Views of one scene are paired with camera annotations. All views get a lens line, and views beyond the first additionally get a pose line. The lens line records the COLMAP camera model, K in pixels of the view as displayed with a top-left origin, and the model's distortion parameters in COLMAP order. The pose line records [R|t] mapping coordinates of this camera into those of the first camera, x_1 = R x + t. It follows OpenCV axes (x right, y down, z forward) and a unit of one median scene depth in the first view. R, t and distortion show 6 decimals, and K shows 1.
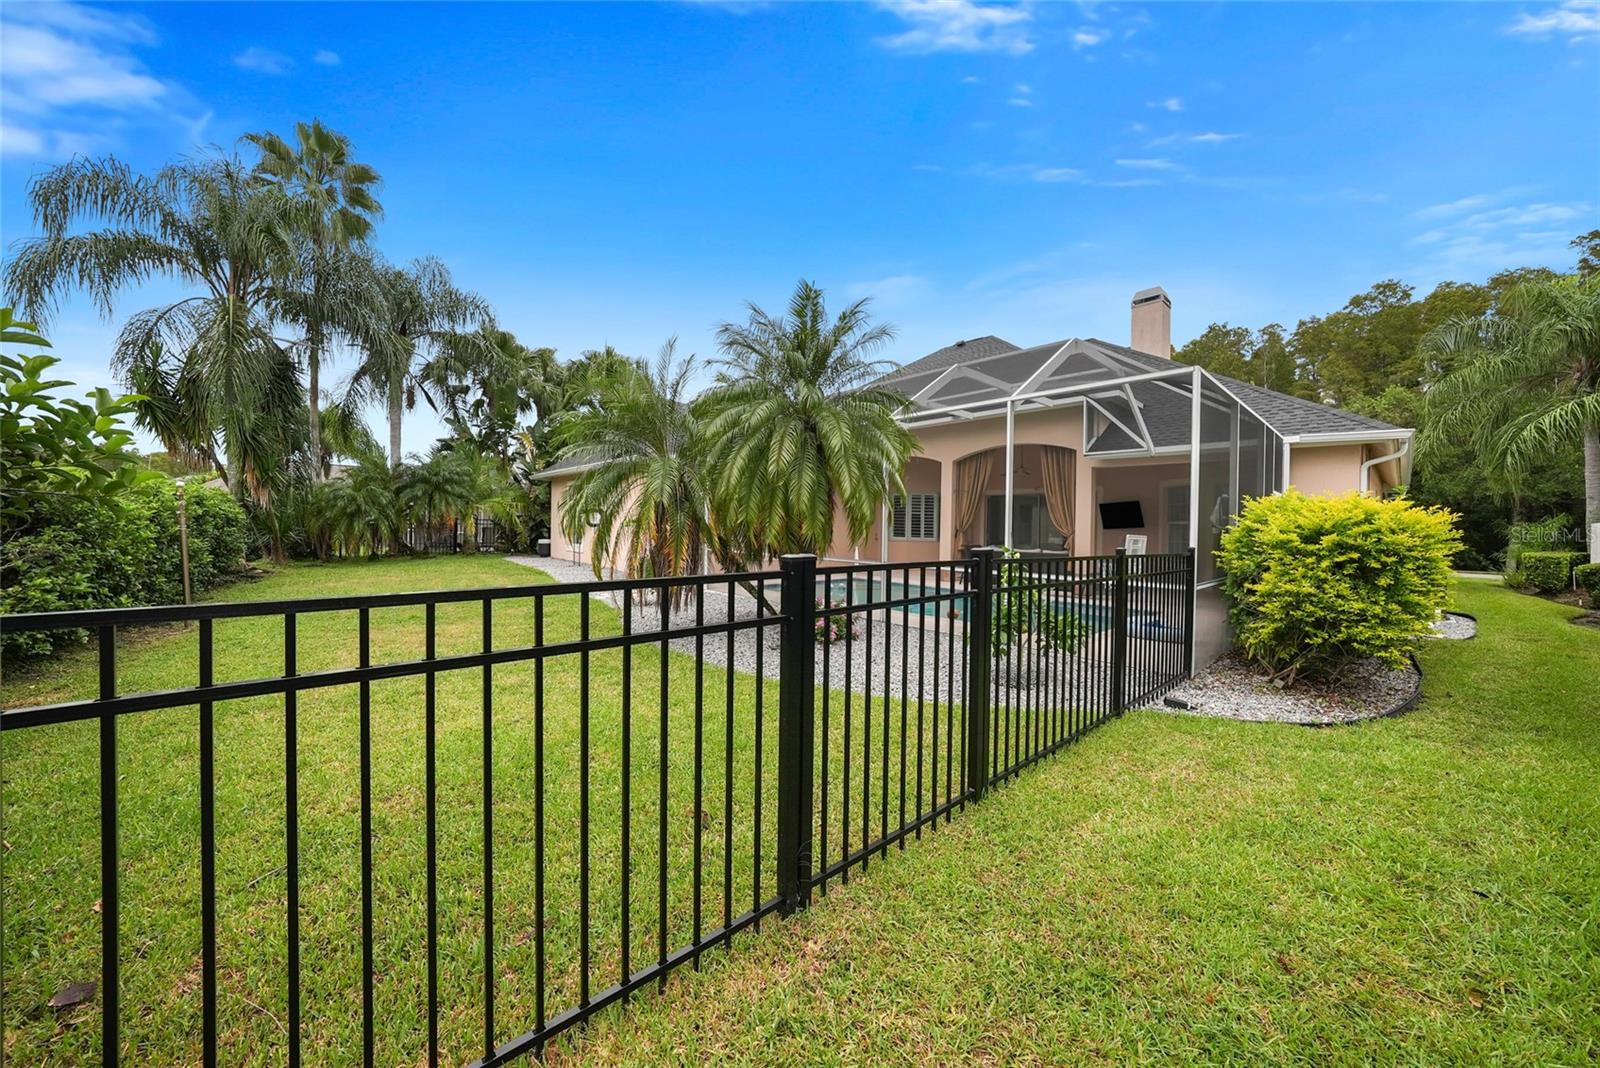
lens RADIAL K [[553.5, 0, 804.7], [0, 553.5, 533.3], [0, 0, 1]] dist [-0.016223, 0.002839]
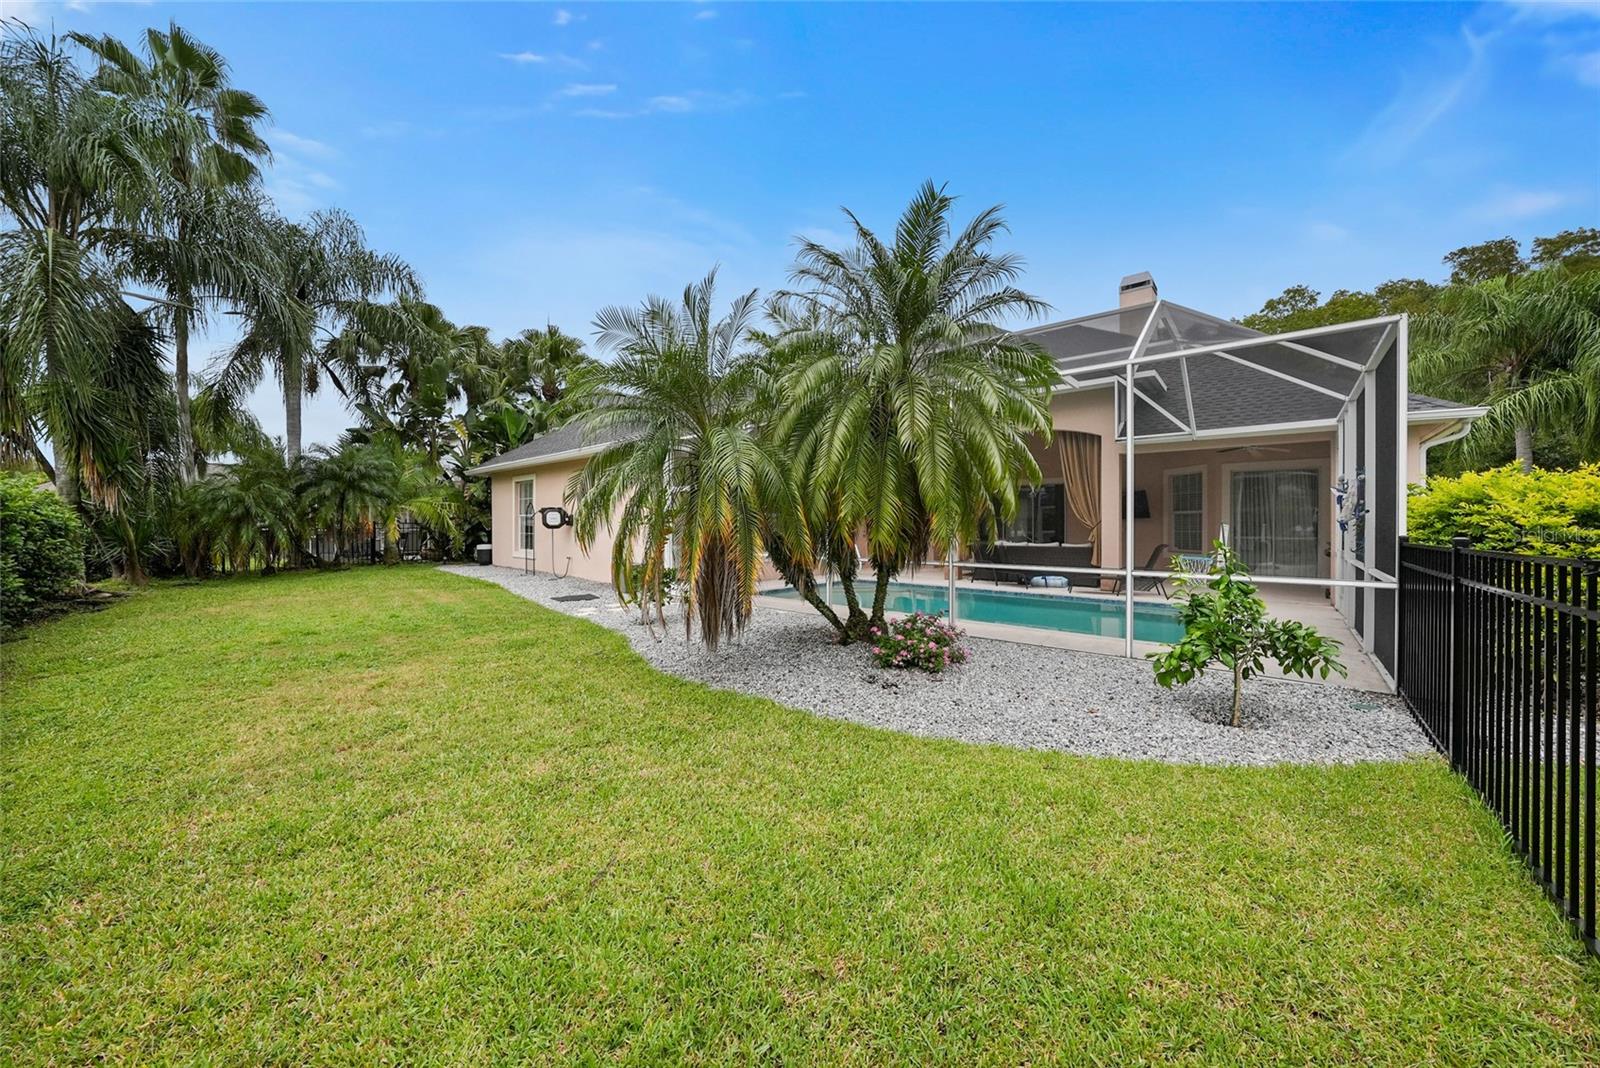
lens RADIAL K [[553.5, 0, 807.2], [0, 553.5, 531.6], [0, 0, 1]] dist [-0.016223, 0.002839]
pose [[0.992586, -0.021174, 0.119688, -0.083739], [0.021132, 0.999775, 0.001619, -0.000033], [-0.119695, 0.000922, 0.992810, 0.094661]]
